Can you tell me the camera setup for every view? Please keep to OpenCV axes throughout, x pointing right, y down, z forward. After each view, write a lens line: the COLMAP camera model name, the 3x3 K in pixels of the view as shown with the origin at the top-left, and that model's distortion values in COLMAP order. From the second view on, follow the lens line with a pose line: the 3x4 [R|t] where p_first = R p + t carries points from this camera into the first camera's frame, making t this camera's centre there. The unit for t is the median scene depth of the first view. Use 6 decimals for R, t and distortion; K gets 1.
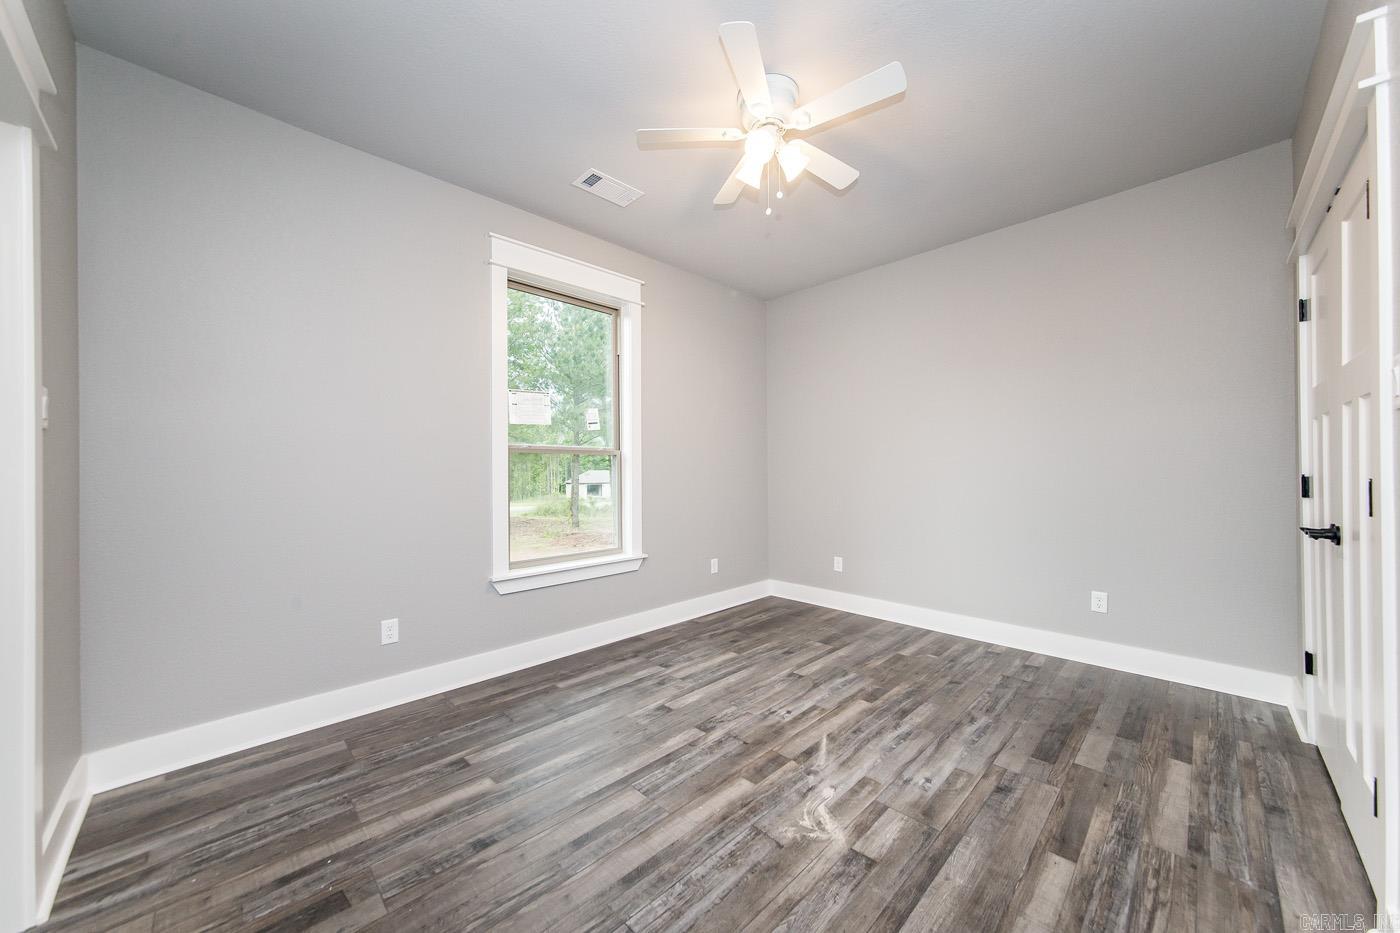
lens RADIAL K [[501.2, 0, 701.7], [0, 501.2, 457.7], [0, 0, 1]] dist [-0.005674, 0.000076]
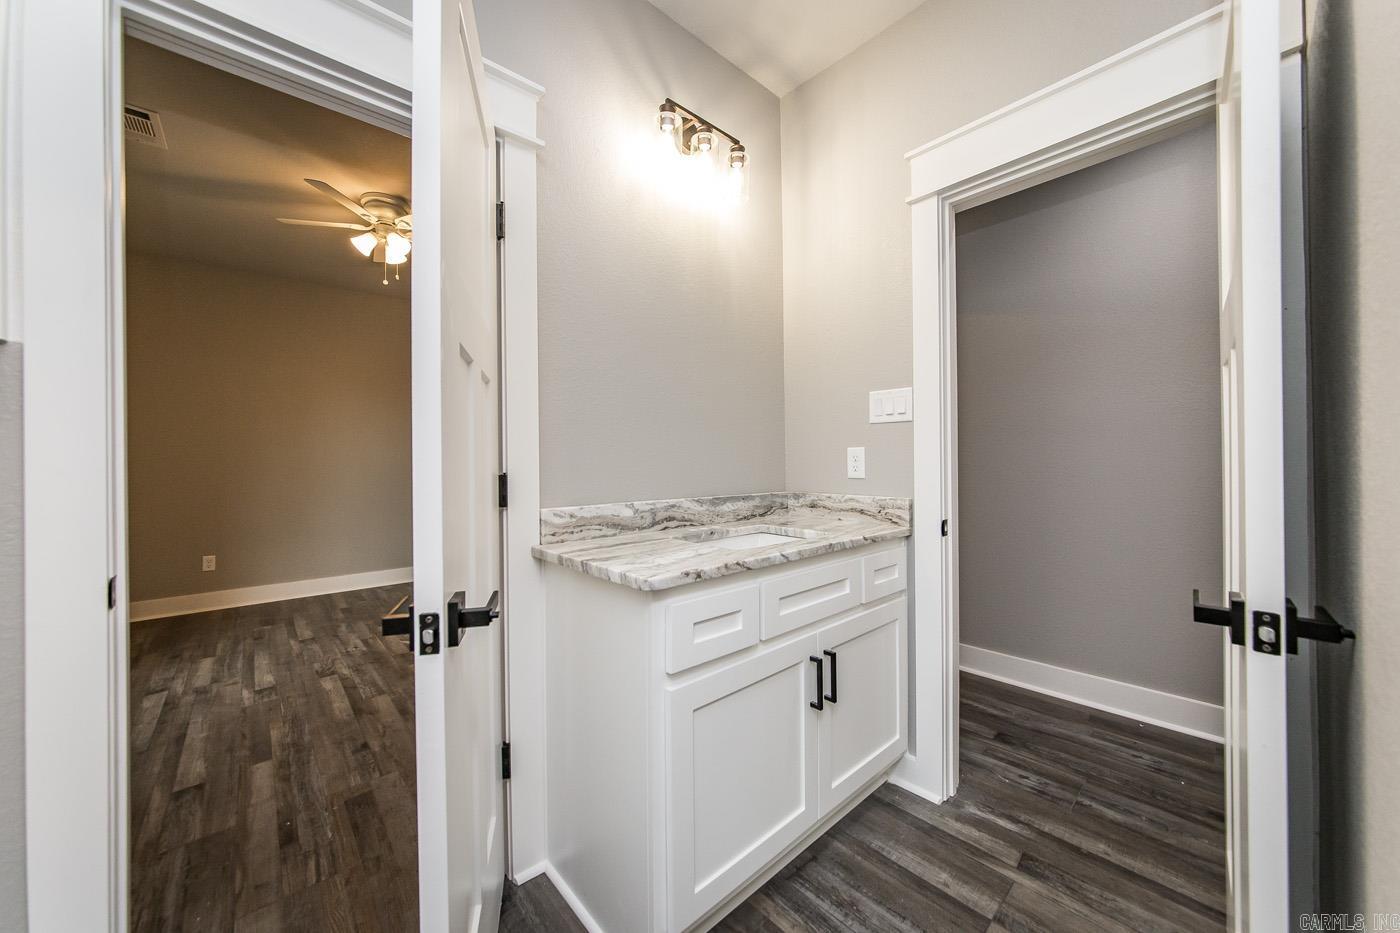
lens RADIAL K [[501.2, 0, 701.7], [0, 501.2, 457.7], [0, 0, 1]] dist [-0.005674, 0.000076]
pose [[0.040620, 0.015053, 0.999061, -1.084907], [-0.019431, 0.999709, -0.014273, 0.007270], [-0.998986, -0.018833, 0.040901, 0.040607]]
